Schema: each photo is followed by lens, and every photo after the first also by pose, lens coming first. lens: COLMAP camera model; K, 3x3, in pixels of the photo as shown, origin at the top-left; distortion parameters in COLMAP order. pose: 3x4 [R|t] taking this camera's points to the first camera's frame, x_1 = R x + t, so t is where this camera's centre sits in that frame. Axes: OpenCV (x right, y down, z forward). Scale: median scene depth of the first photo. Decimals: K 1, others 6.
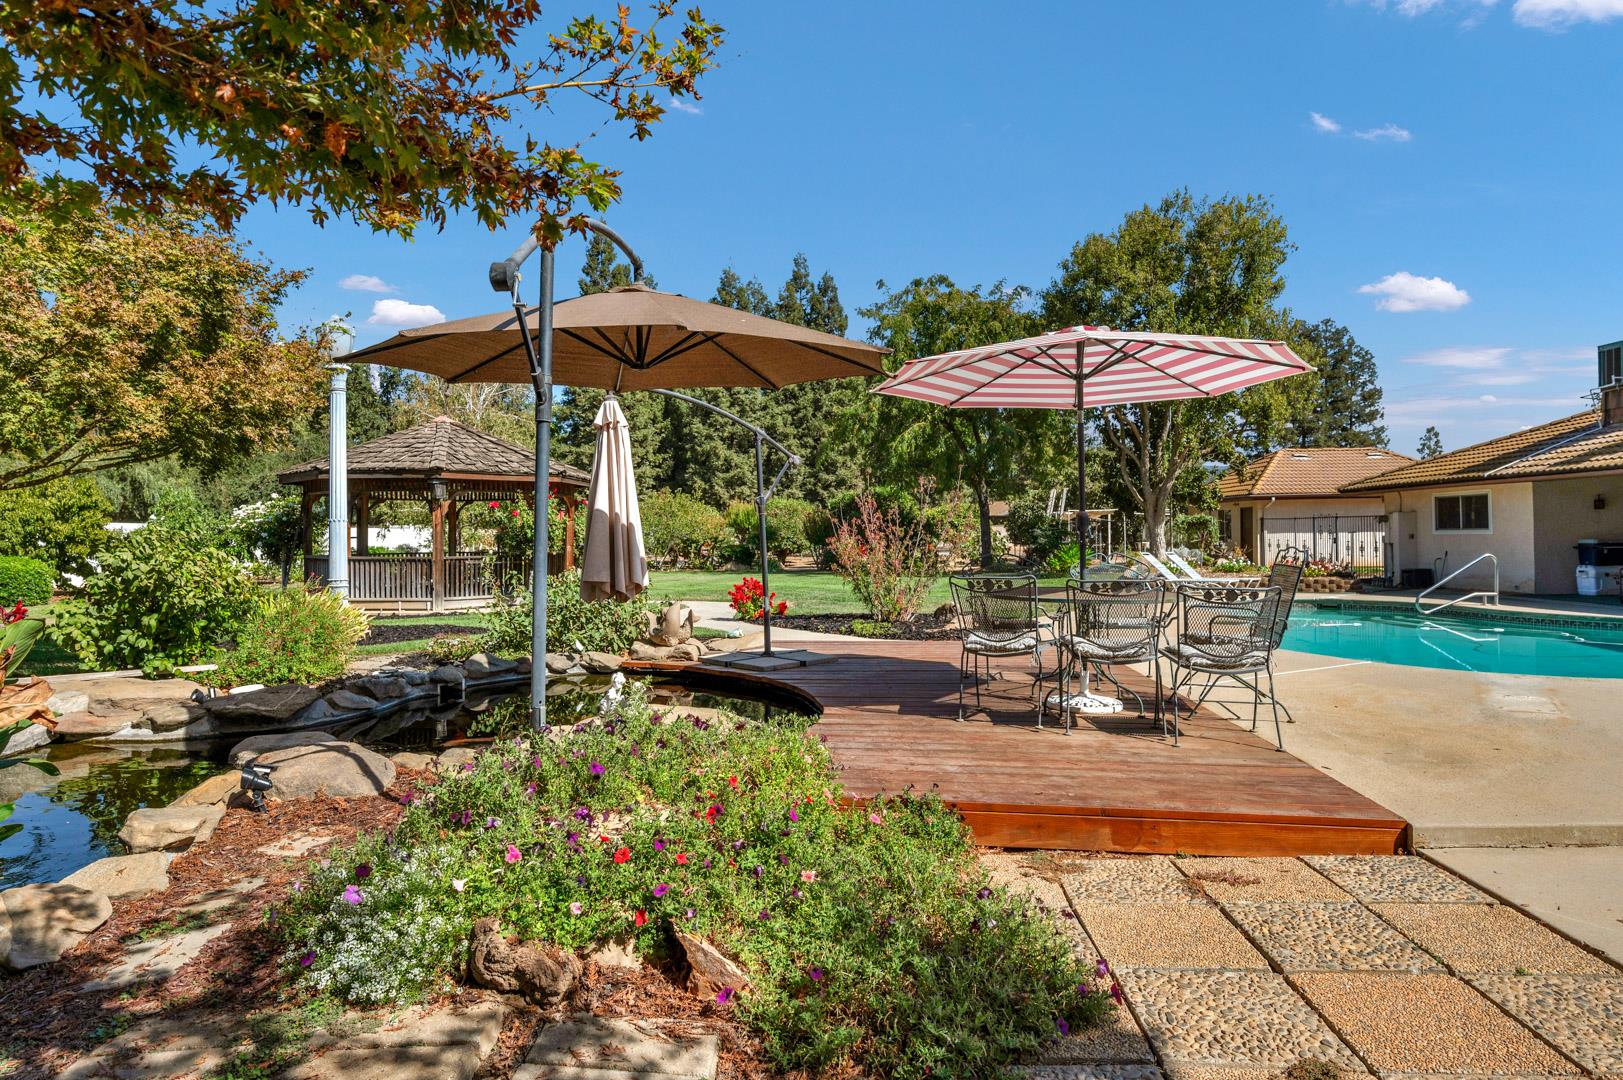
lens RADIAL K [[889.6, 0, 811.5], [0, 889.6, 540.0], [0, 0, 1]] dist [0.002365, 0.000226]
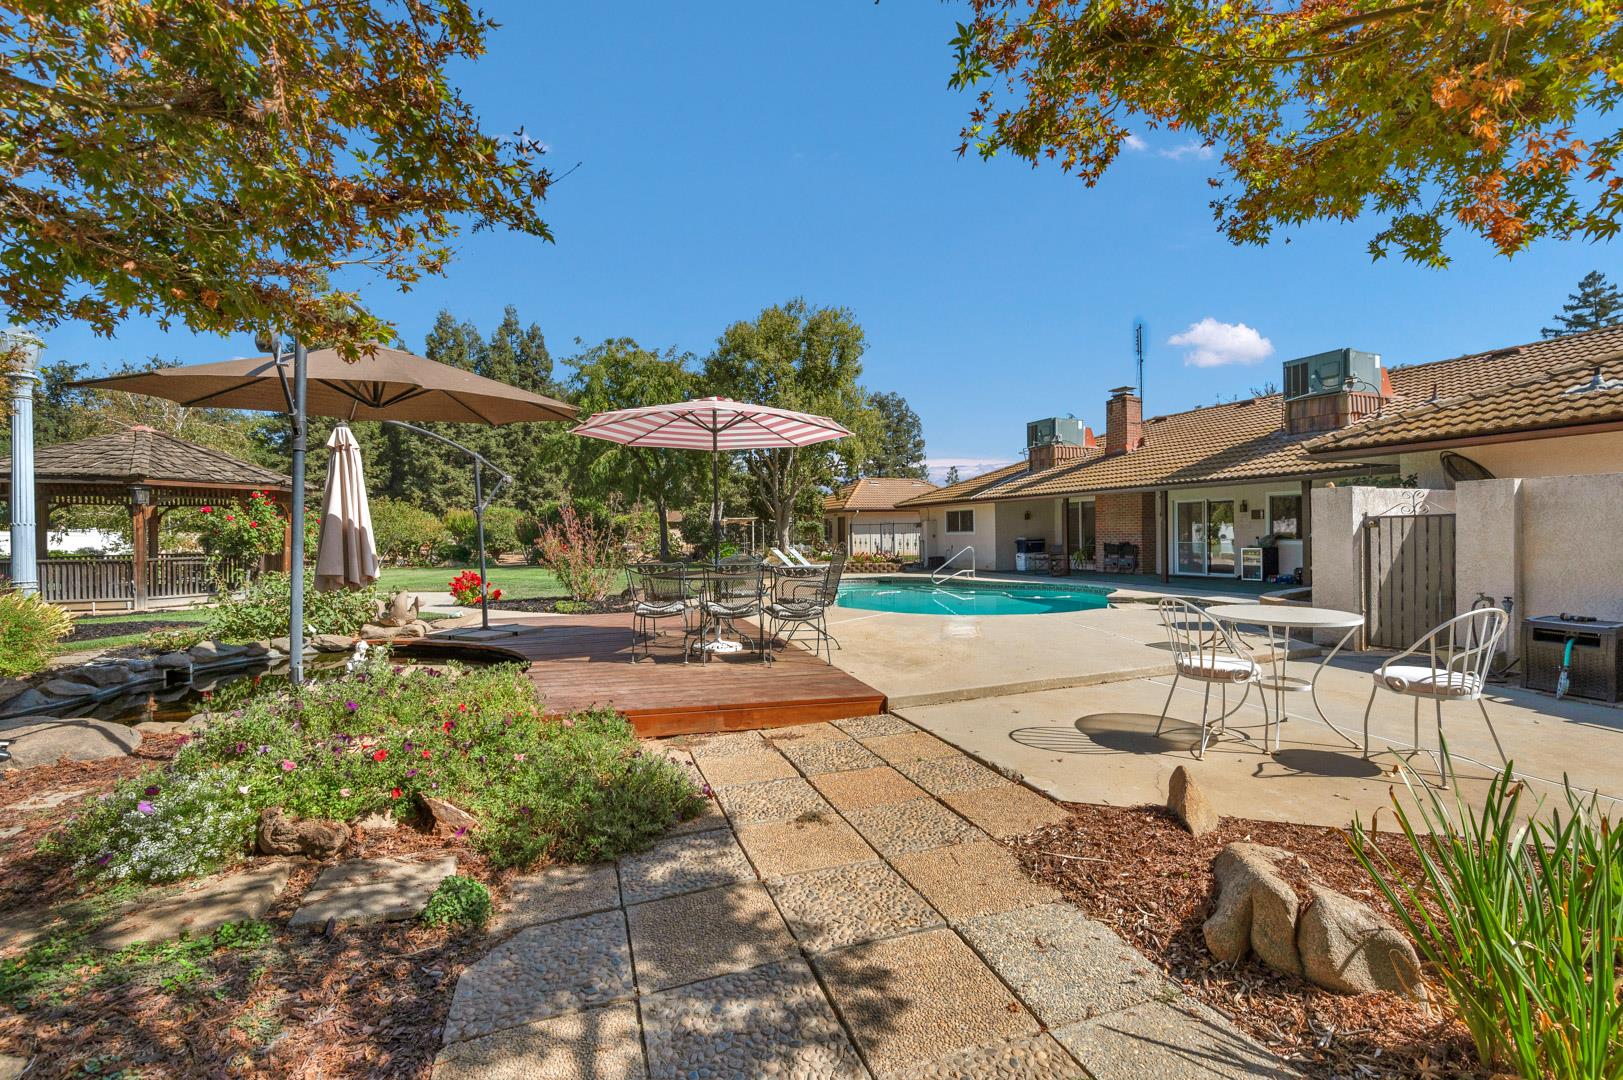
lens RADIAL K [[682.6, 0, 812.4], [0, 682.6, 536.6], [0, 0, 1]] dist [-0.002320, -0.000667]
pose [[0.920311, -0.004192, 0.391164, 0.001124], [0.006241, 0.999973, -0.003967, 0.001534], [-0.391137, 0.006092, 0.920312, -0.100482]]
